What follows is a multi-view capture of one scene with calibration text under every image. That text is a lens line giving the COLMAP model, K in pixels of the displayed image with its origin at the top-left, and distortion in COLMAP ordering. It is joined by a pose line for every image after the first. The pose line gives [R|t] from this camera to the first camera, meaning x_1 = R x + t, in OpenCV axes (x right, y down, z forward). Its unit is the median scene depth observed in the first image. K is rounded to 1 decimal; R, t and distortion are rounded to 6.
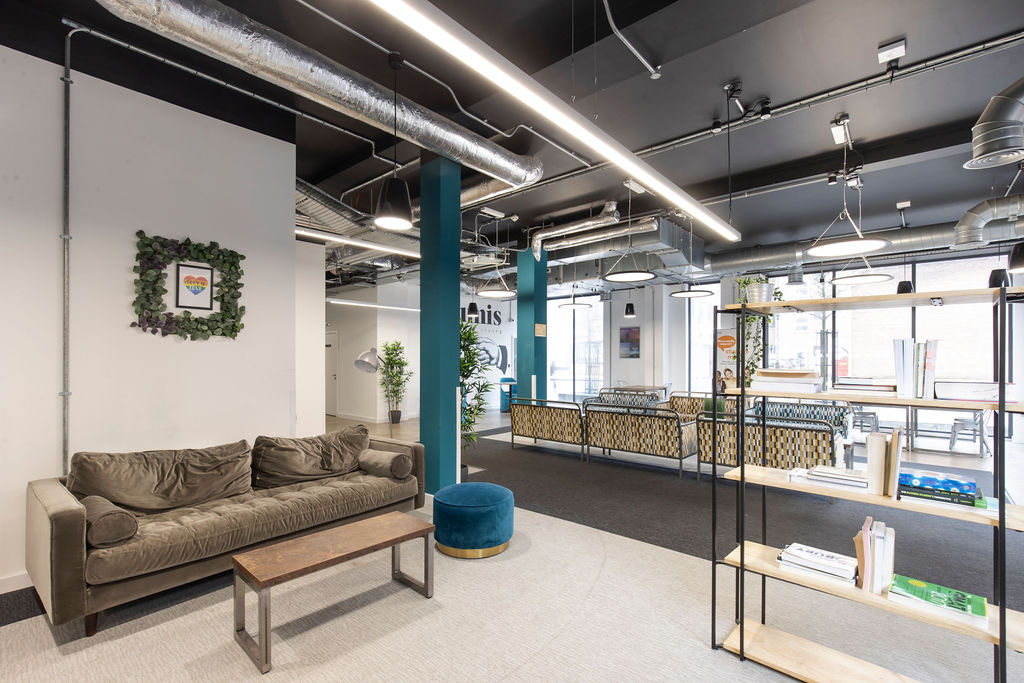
lens RADIAL K [[463.0, 0, 512.0], [0, 463.0, 341.5], [0, 0, 1]] dist [-0.000458, 0.000080]
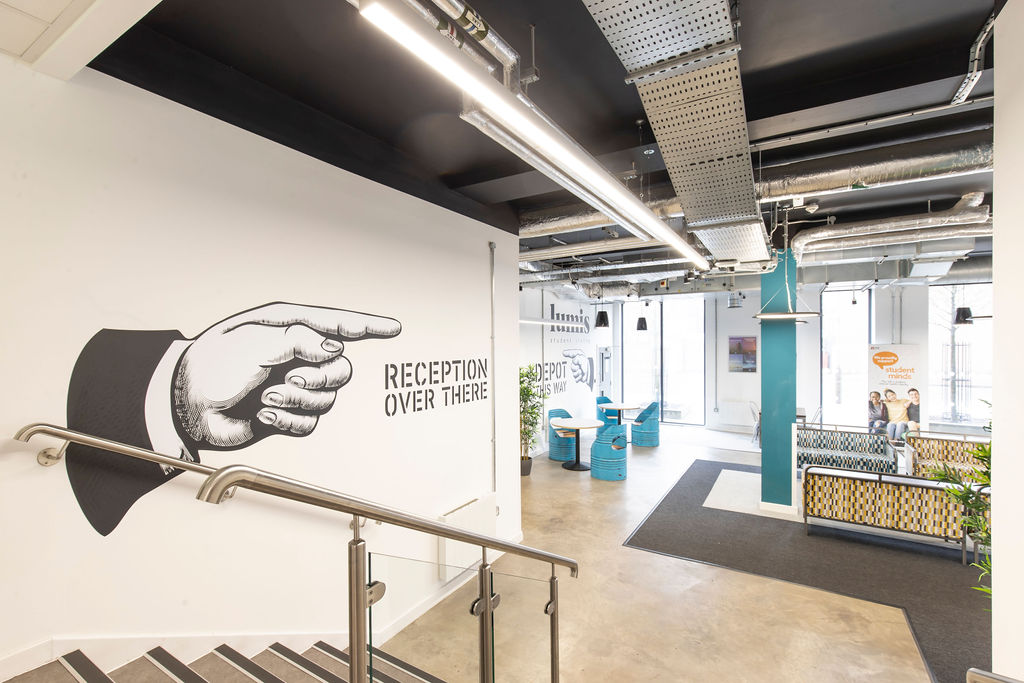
lens RADIAL K [[463.0, 0, 512.0], [0, 463.0, 341.5], [0, 0, 1]] dist [-0.000458, 0.000080]
pose [[0.985125, -0.005759, 0.171745, -0.314084], [-0.000125, 0.999414, 0.034232, -0.050262], [-0.171842, -0.033744, 0.984546, 0.214307]]
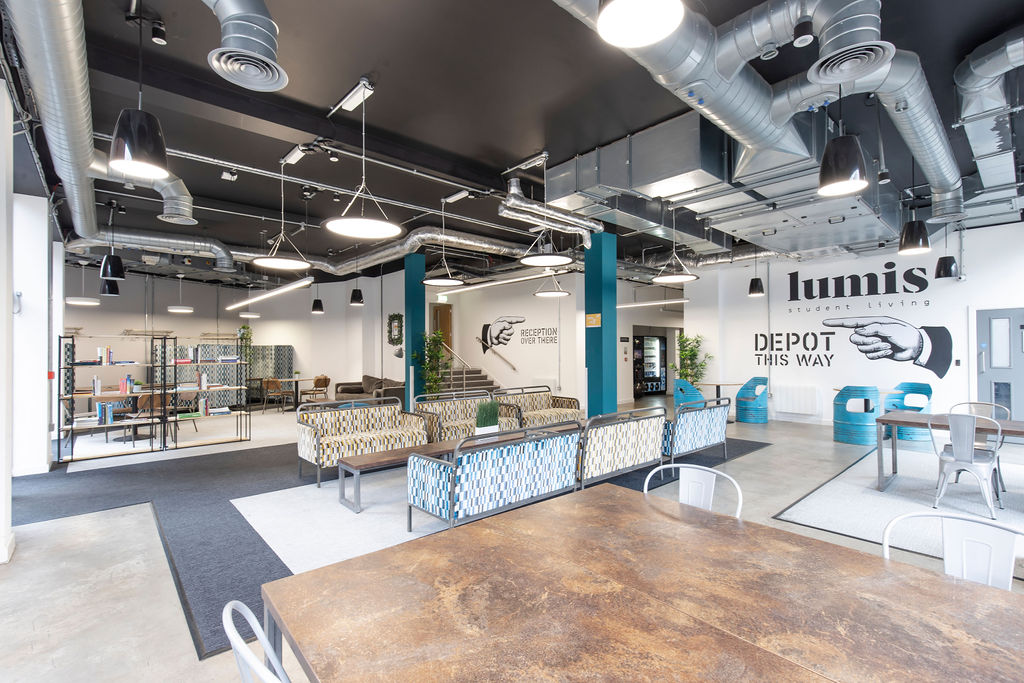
lens RADIAL K [[463.0, 0, 512.0], [0, 463.0, 341.5], [0, 0, 1]] dist [-0.000458, 0.000080]
pose [[-0.114924, -0.000758, -0.993374, 0.627396], [0.056867, 0.998355, -0.007341, 0.002123], [0.991745, -0.057334, -0.114692, 0.572837]]
